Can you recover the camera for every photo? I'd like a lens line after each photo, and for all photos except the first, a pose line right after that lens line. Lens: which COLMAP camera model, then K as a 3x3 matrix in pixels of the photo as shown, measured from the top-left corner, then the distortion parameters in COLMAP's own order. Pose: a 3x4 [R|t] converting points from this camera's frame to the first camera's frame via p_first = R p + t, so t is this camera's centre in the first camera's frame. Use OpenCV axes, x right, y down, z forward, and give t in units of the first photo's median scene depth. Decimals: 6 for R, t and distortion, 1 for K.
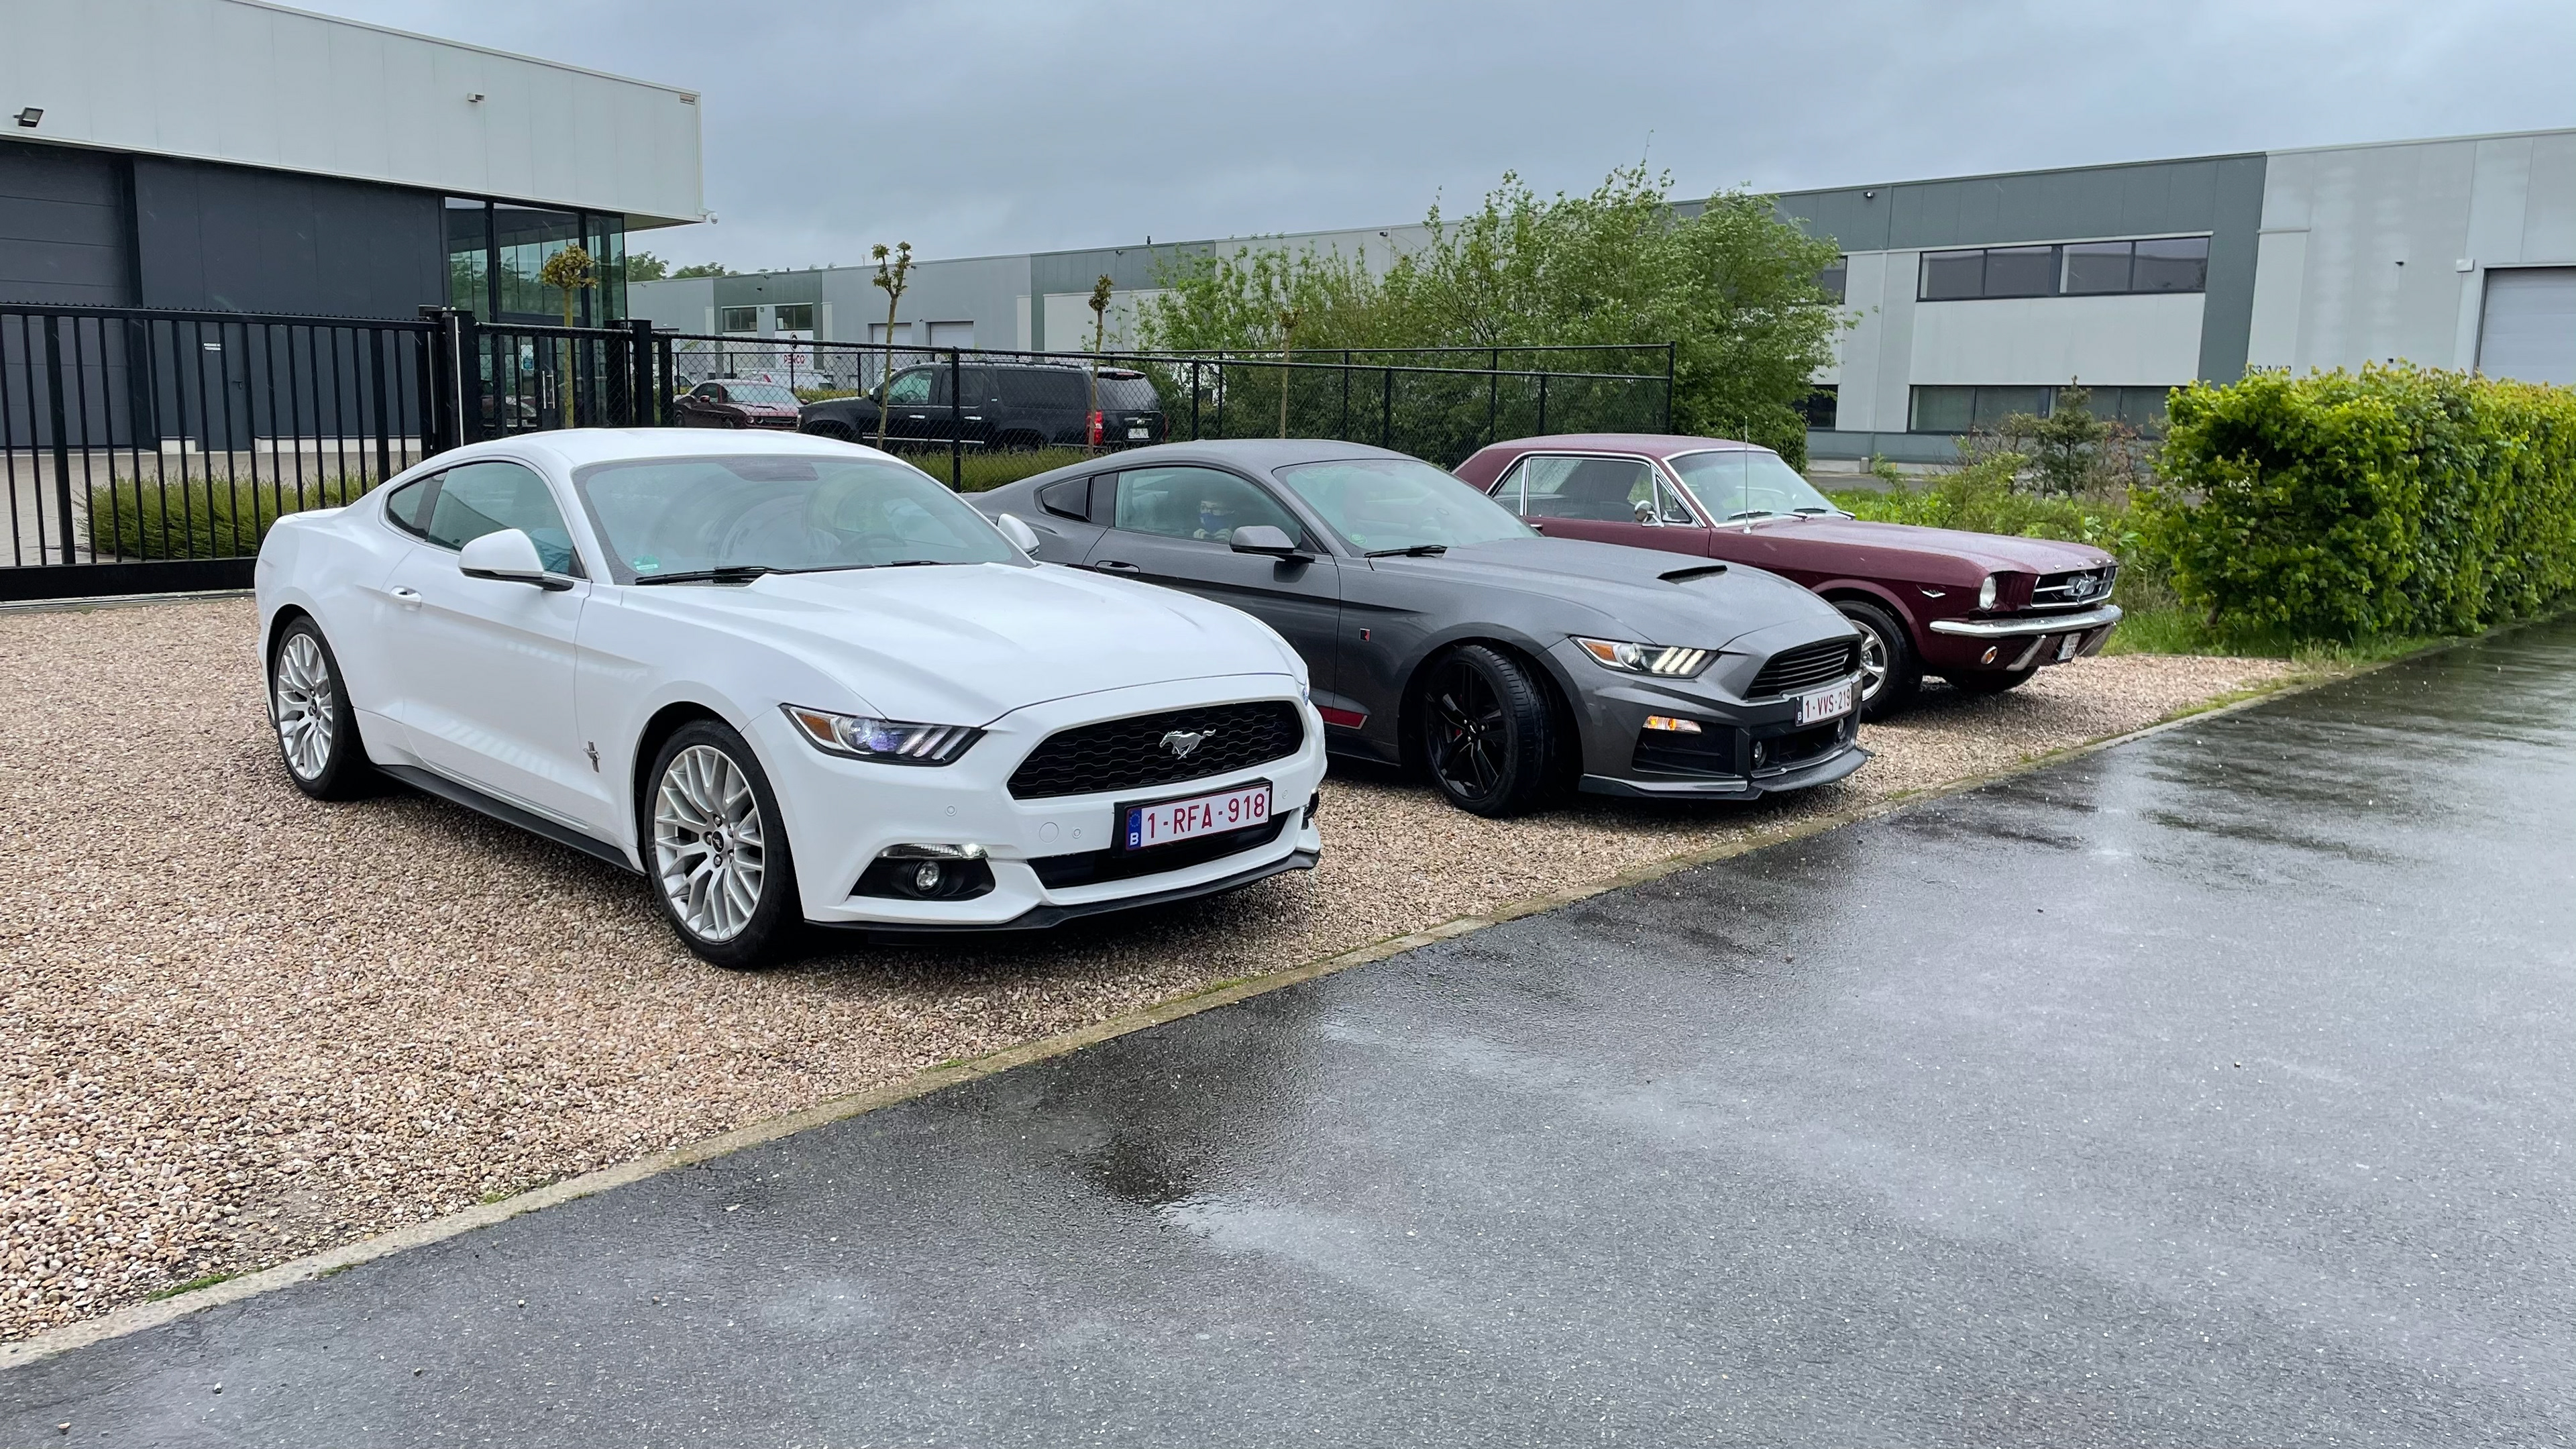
lens RADIAL K [[1962.4, 0, 1289.4], [0, 1962.4, 734.7], [0, 0, 1]] dist [0.079115, -0.090352]
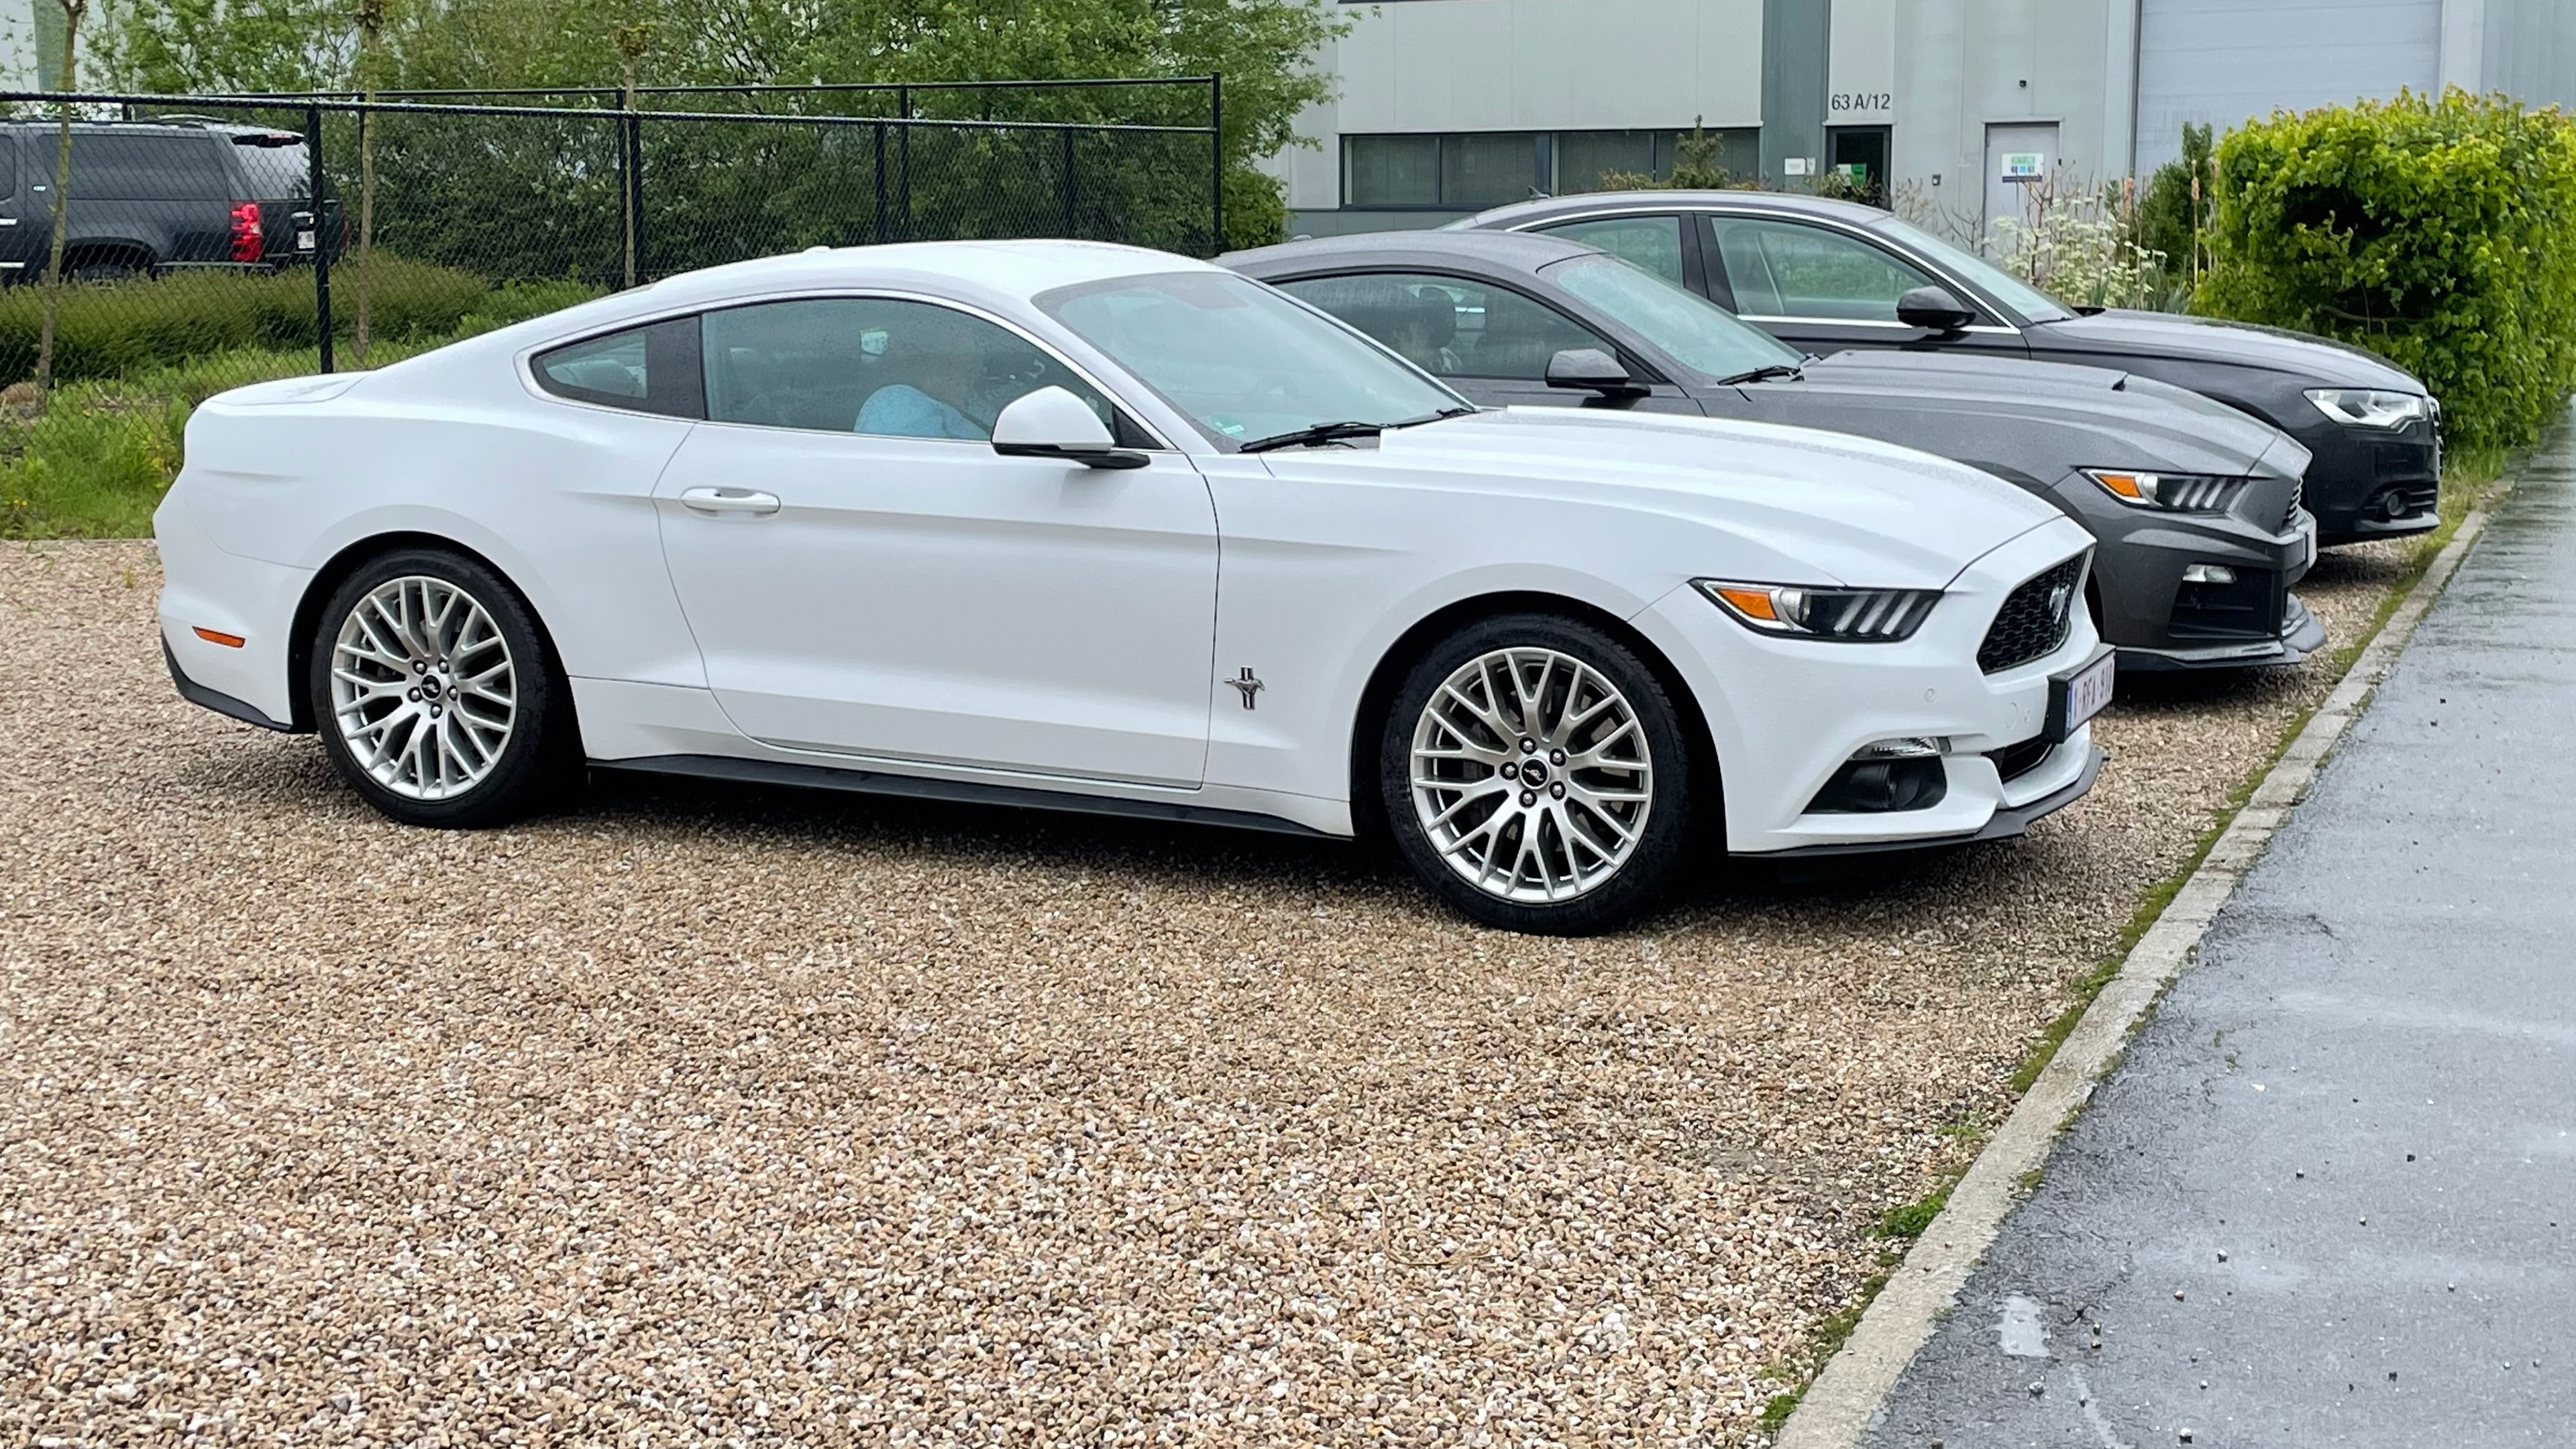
lens RADIAL K [[3472.3, 0, 1287.7], [0, 3472.3, 722.3], [0, 0, 1]] dist [0.043958, 0.000000]
pose [[0.927796, -0.081210, 0.364142, -0.787633], [0.084332, 0.996411, 0.007347, 0.015048], [-0.363431, 0.023893, 0.931315, -0.194658]]
